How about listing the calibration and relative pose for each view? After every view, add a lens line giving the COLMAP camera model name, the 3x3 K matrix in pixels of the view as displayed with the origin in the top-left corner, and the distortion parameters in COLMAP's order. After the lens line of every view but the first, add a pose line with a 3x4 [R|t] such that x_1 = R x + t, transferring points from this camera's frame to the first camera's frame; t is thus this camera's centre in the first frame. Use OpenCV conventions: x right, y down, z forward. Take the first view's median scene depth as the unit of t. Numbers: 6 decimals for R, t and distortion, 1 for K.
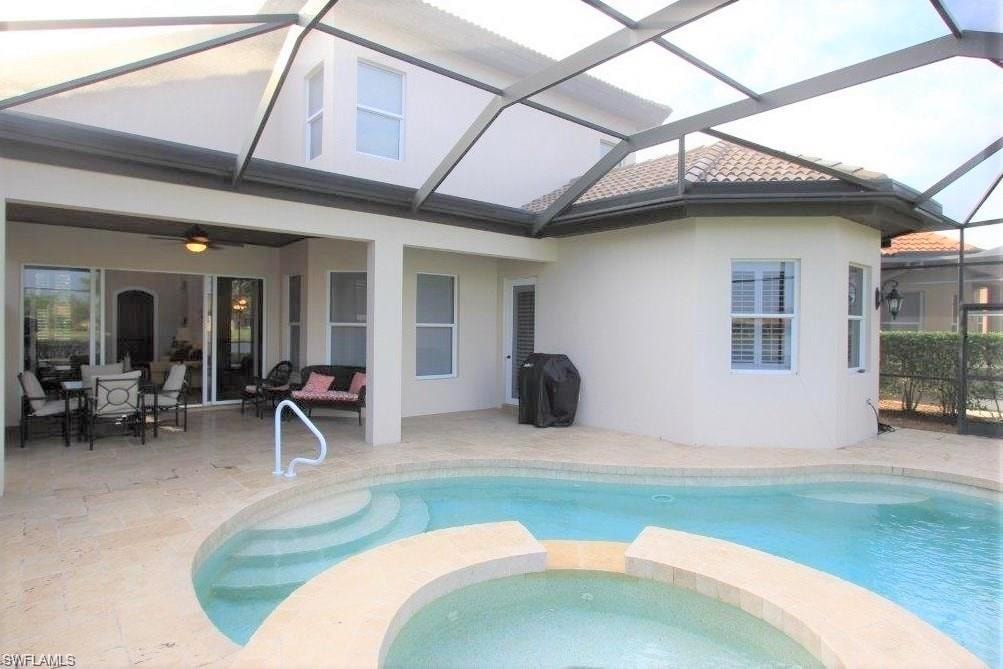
lens RADIAL K [[571.4, 0, 496.7], [0, 571.4, 332.6], [0, 0, 1]] dist [-0.004025, -0.000443]
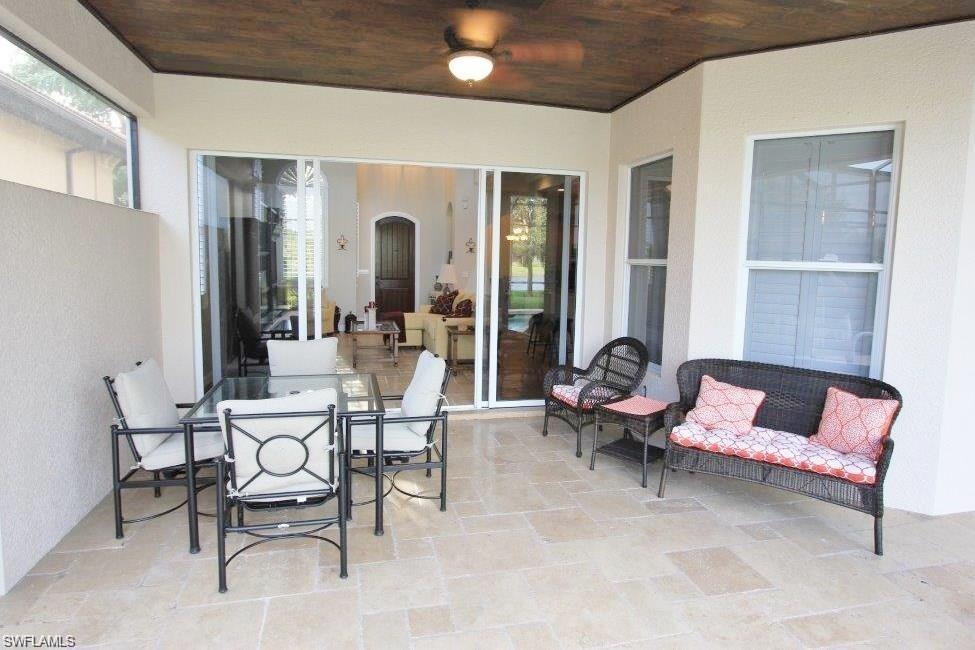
lens RADIAL K [[555.5, 0, 482.8], [0, 555.5, 323.2], [0, 0, 1]] dist [-0.004025, -0.000443]
pose [[0.902035, 0.055292, -0.428108, -0.291482], [-0.013245, 0.994841, 0.100580, -0.009485], [0.431461, -0.085056, 0.898113, 0.544722]]
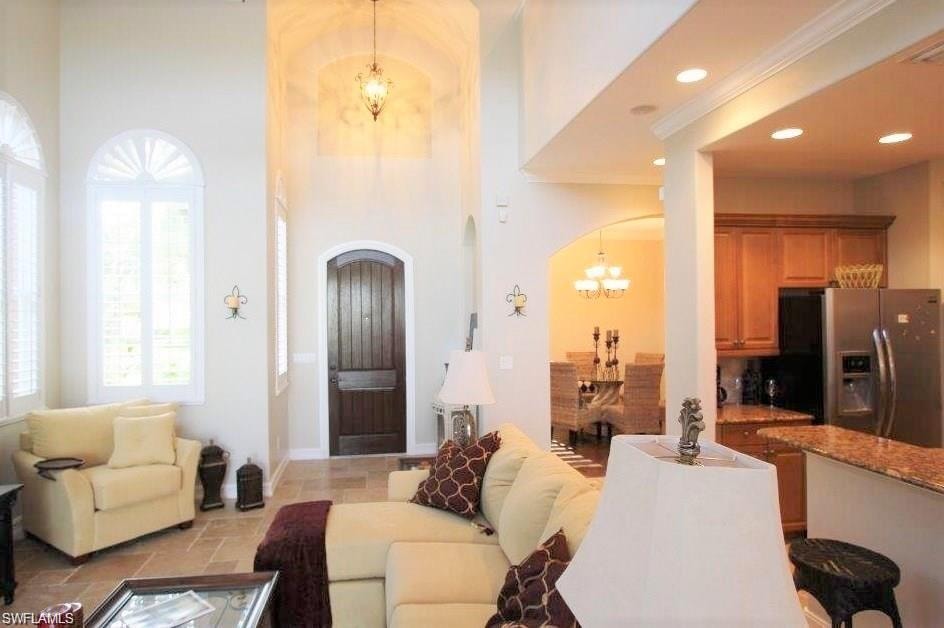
lens RADIAL K [[537.8, 0, 467.5], [0, 537.8, 312.2], [0, 0, 1]] dist [-0.004025, -0.000443]
pose [[0.868849, -0.024323, -0.494480, -0.587683], [0.015833, 0.999647, -0.021352, -0.031242], [0.494825, 0.010722, 0.868927, 1.083715]]
